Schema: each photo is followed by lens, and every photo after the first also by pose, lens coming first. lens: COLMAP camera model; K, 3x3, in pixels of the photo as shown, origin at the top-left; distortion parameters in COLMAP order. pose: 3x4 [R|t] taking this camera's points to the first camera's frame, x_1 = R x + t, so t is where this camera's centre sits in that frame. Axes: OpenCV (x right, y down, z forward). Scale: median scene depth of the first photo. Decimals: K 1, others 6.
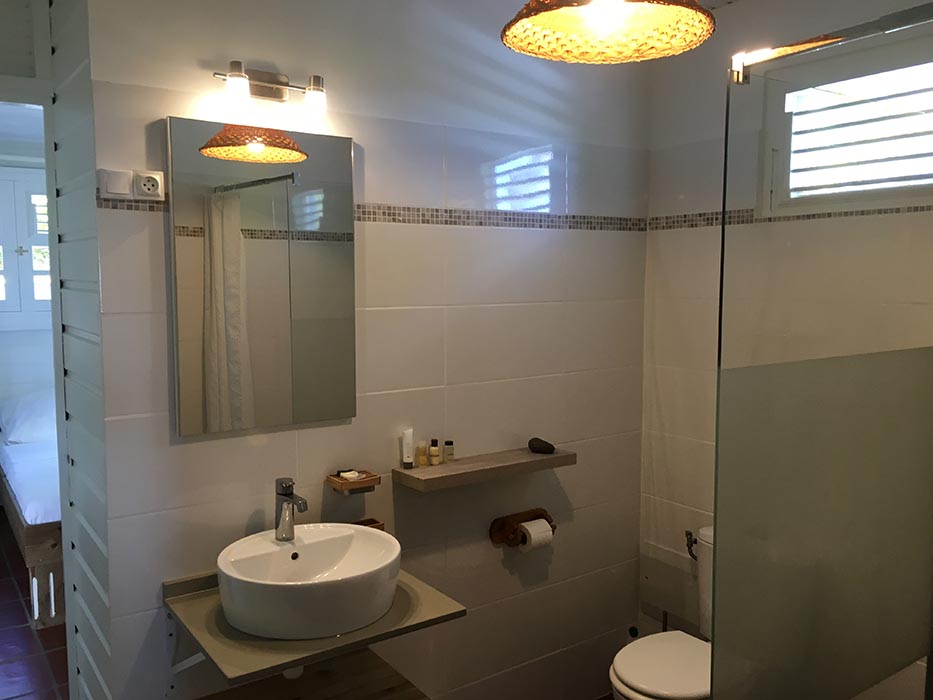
lens RADIAL K [[797.5, 0, 465.5], [0, 797.5, 348.8], [0, 0, 1]] dist [0.038613, -0.012814]
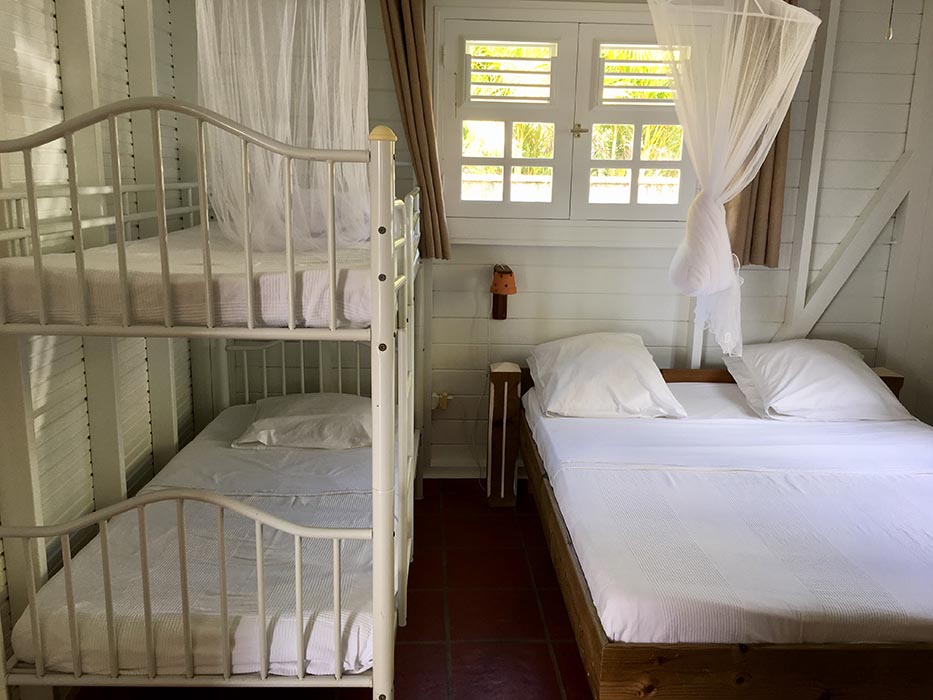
lens RADIAL K [[797.5, 0, 465.6], [0, 797.5, 350.4], [0, 0, 1]] dist [0.038613, -0.012814]
pose [[0.845819, 0.132965, -0.516634, -0.273314], [-0.069360, 0.987630, 0.140631, -0.027219], [0.528942, -0.083114, 0.844578, 0.381444]]
